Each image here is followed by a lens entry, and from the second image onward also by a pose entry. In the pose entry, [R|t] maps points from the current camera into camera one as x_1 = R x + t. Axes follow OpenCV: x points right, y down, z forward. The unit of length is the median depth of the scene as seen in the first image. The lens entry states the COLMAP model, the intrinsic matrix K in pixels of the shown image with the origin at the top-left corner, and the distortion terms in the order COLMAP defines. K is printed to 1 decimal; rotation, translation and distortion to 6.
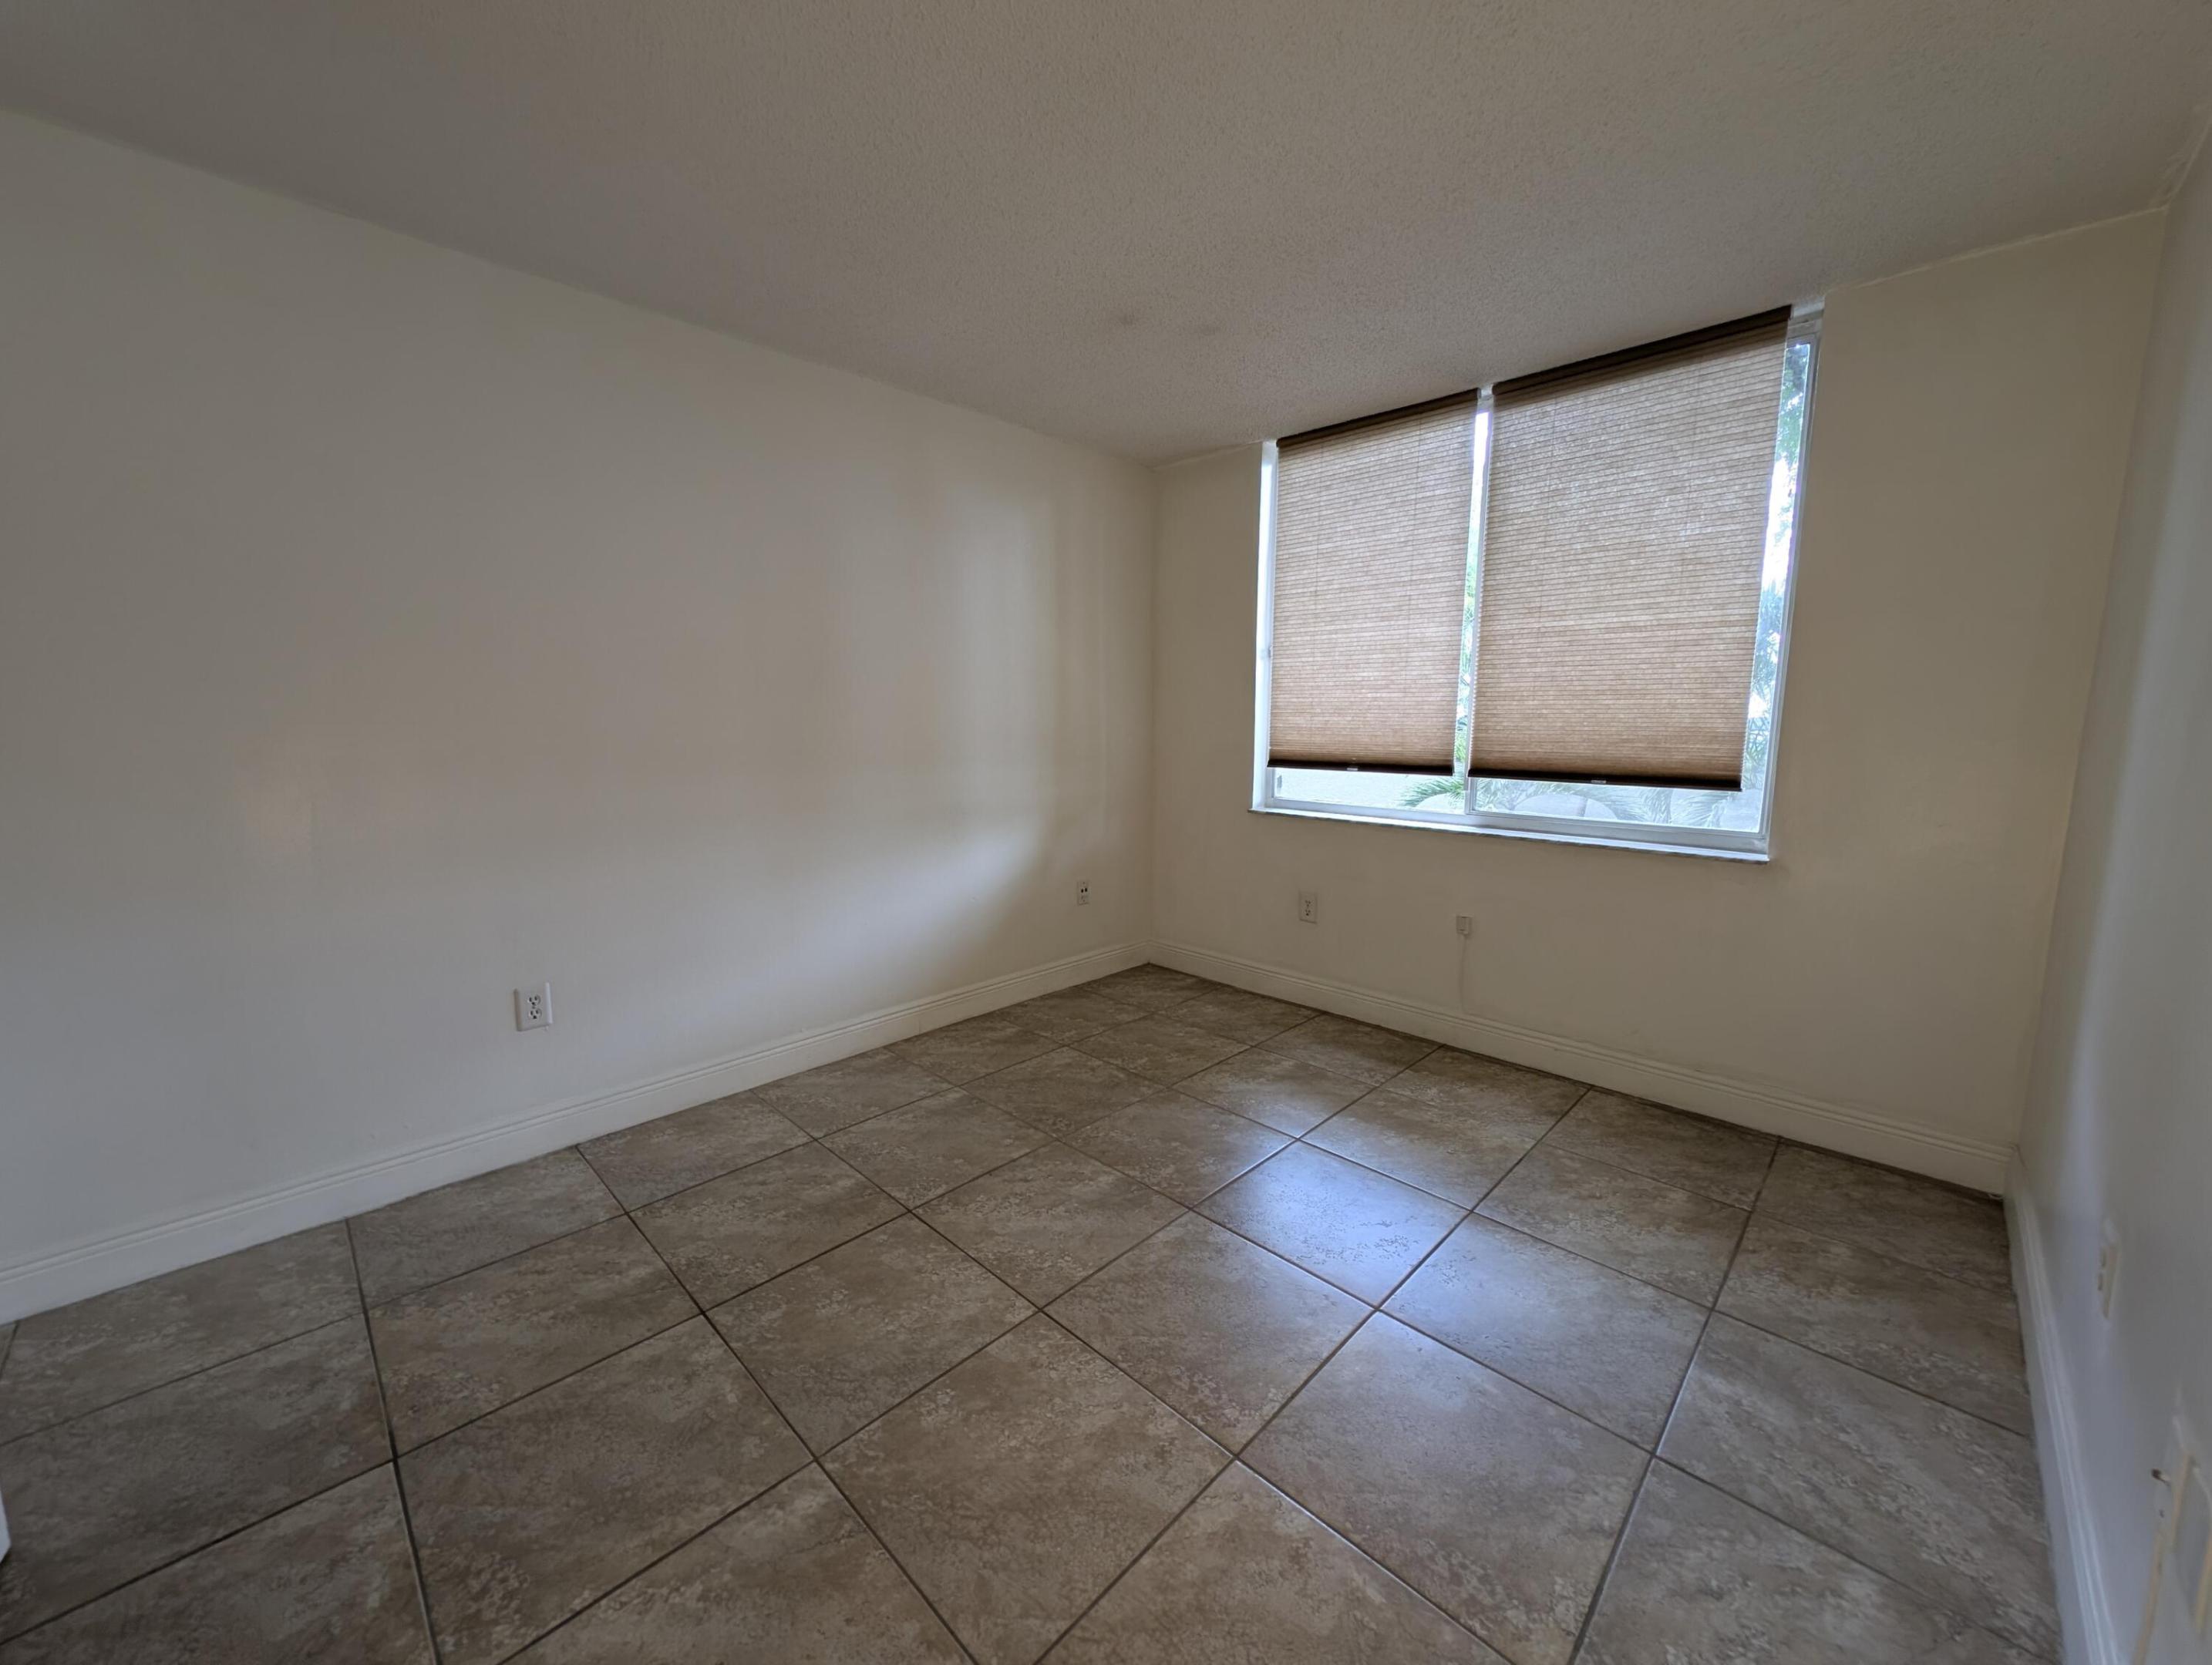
lens RADIAL K [[856.8, 0, 1106.0], [0, 856.8, 832.5], [0, 0, 1]] dist [0.002283, -0.000009]
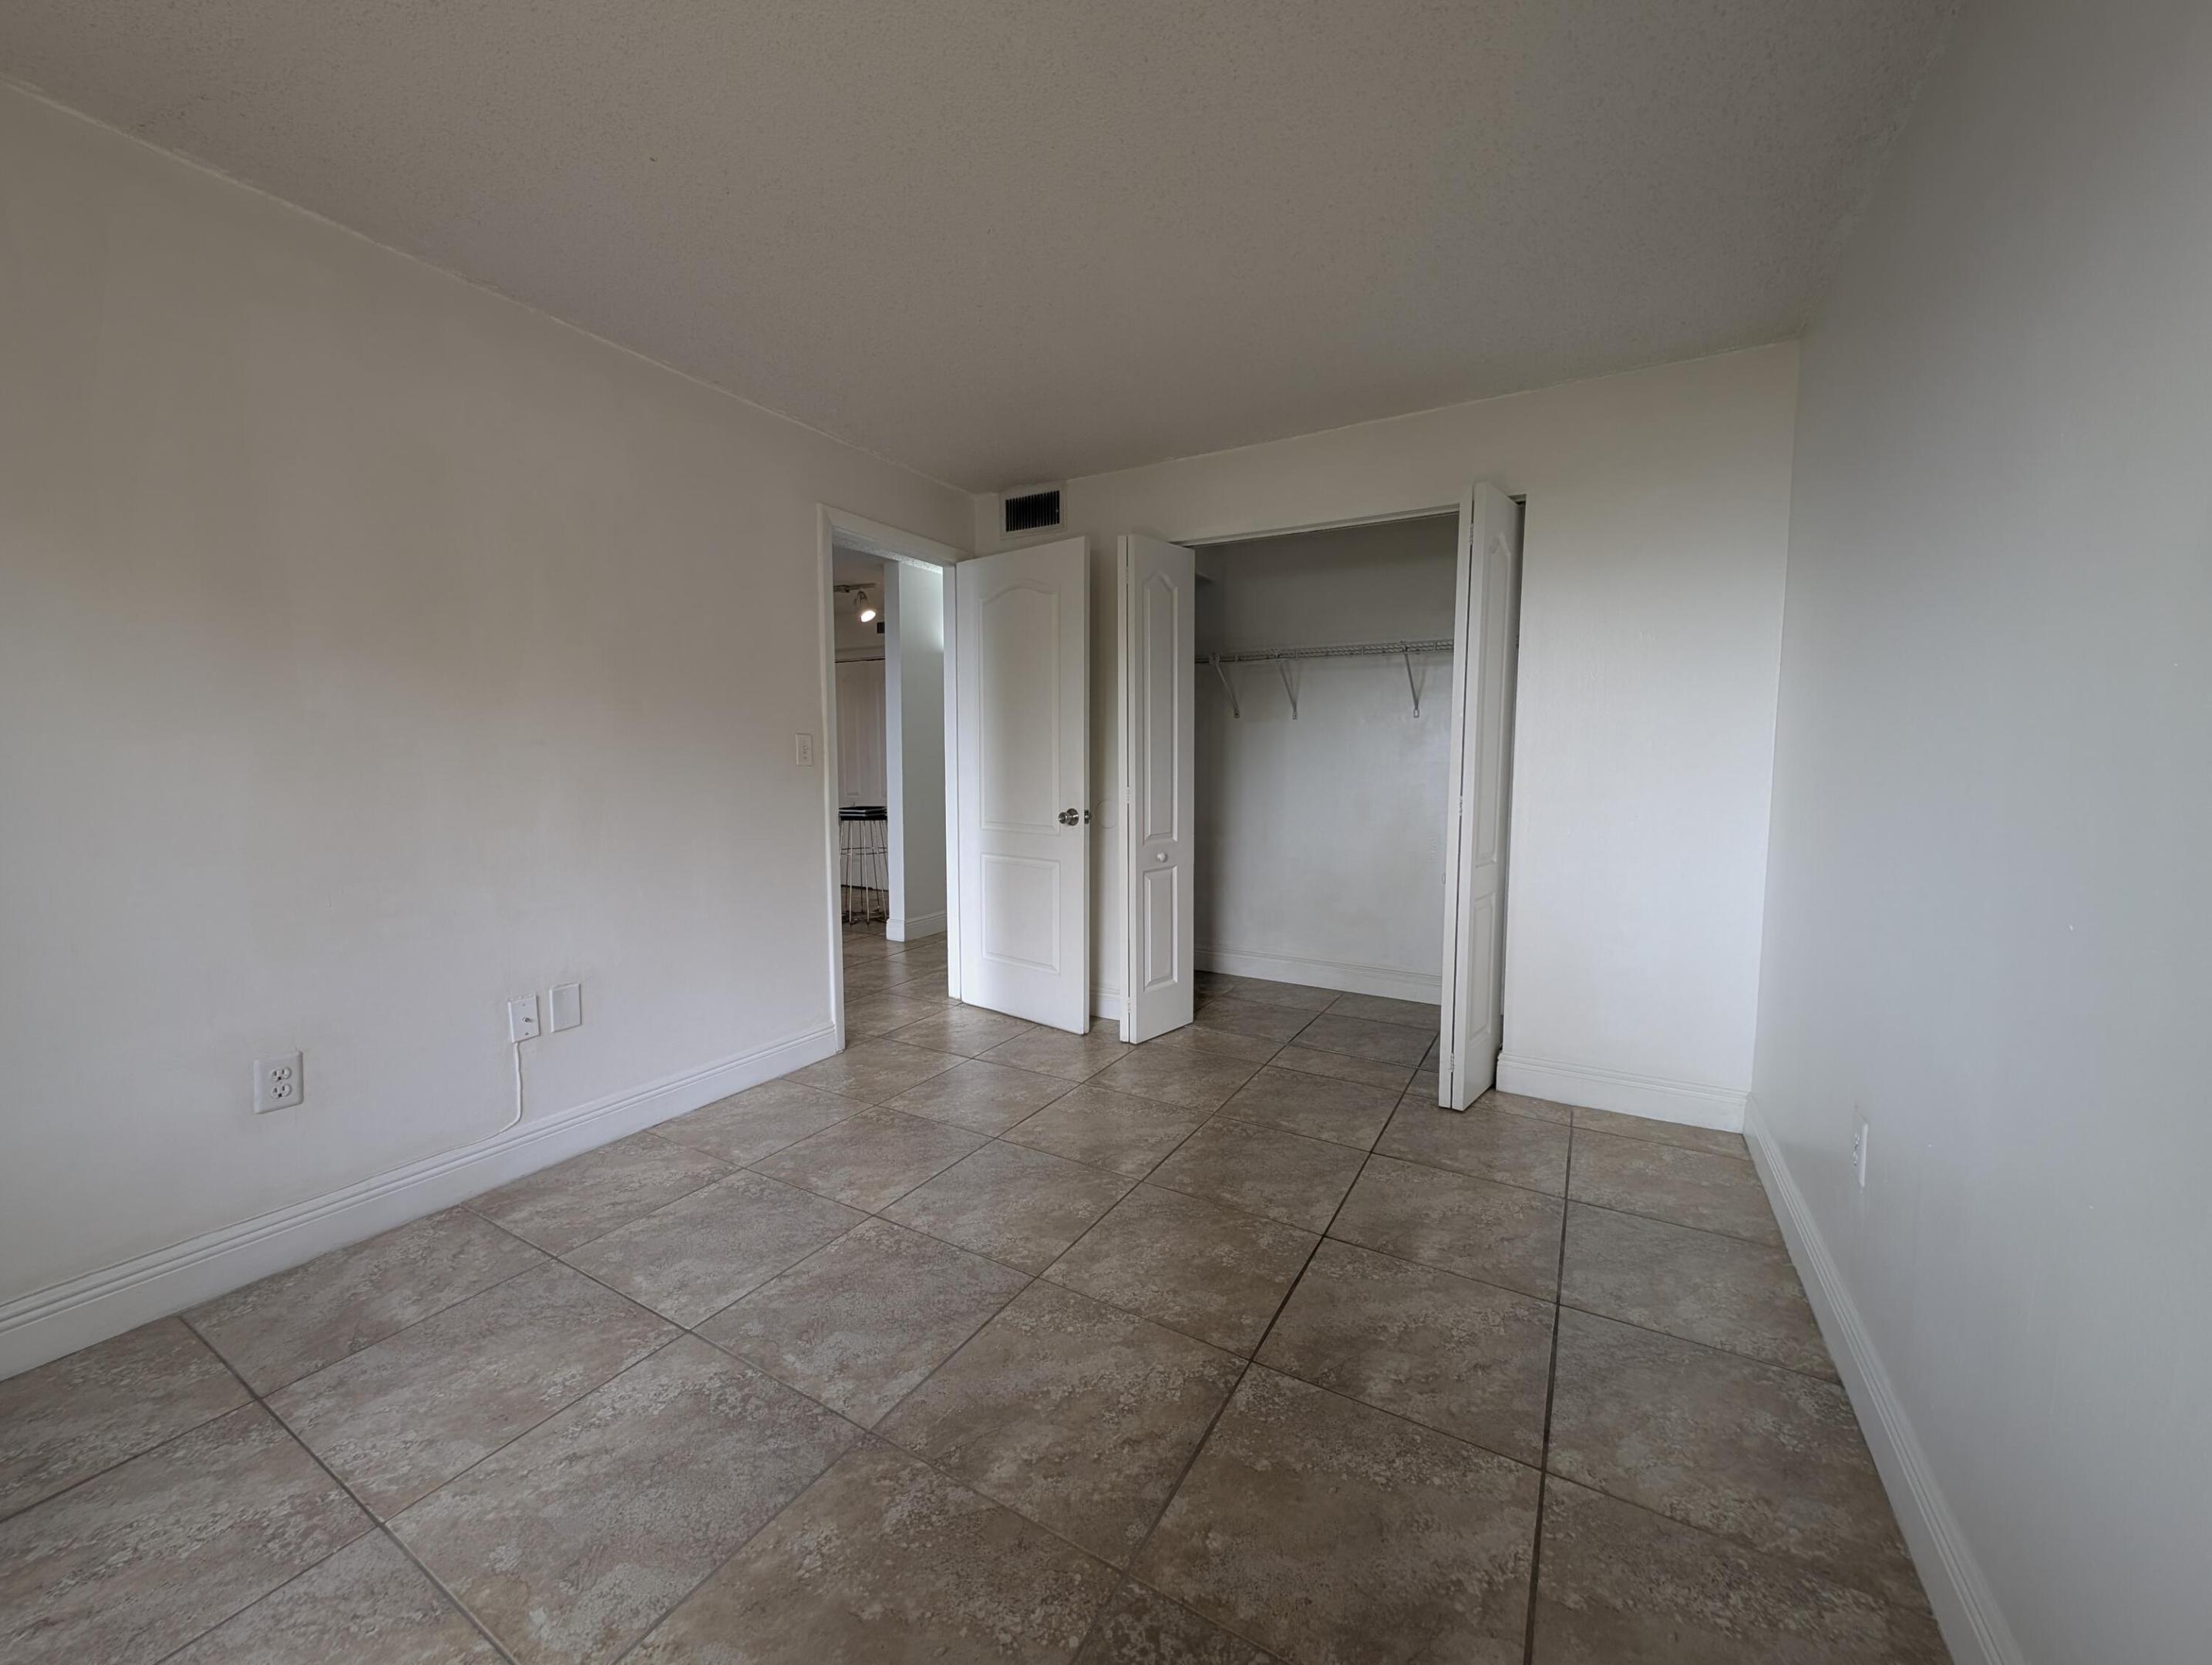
lens RADIAL K [[856.8, 0, 1106.0], [0, 856.8, 832.5], [0, 0, 1]] dist [0.002283, -0.000009]
pose [[-0.970237, 0.013667, -0.241772, 0.085378], [-0.040345, 0.975328, 0.217042, -0.203084], [0.238773, 0.220337, -0.945748, 1.816487]]
